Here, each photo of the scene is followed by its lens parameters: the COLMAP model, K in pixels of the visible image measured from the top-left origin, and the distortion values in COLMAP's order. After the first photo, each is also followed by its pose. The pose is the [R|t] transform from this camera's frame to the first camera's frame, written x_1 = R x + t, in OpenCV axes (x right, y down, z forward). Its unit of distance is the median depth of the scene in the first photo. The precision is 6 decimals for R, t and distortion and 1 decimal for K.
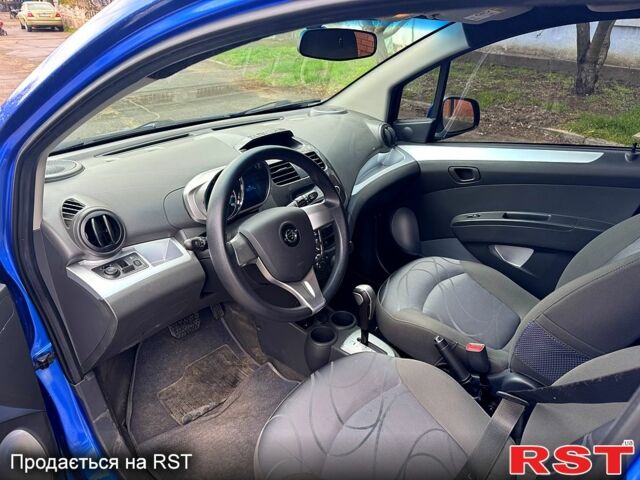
lens RADIAL K [[451.5, 0, 320.3], [0, 451.5, 240.2], [0, 0, 1]] dist [0.025903, -0.019391]
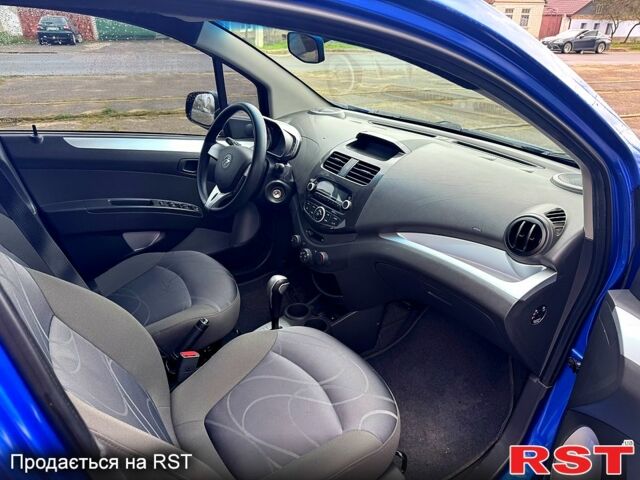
lens RADIAL K [[451.5, 0, 320.2], [0, 451.5, 239.9], [0, 0, 1]] dist [0.025903, -0.019391]
pose [[-0.287912, 0.393395, -0.873125, 0.841075], [-0.447662, 0.750698, 0.485851, -0.455783], [0.846585, 0.530747, -0.040027, 0.953641]]
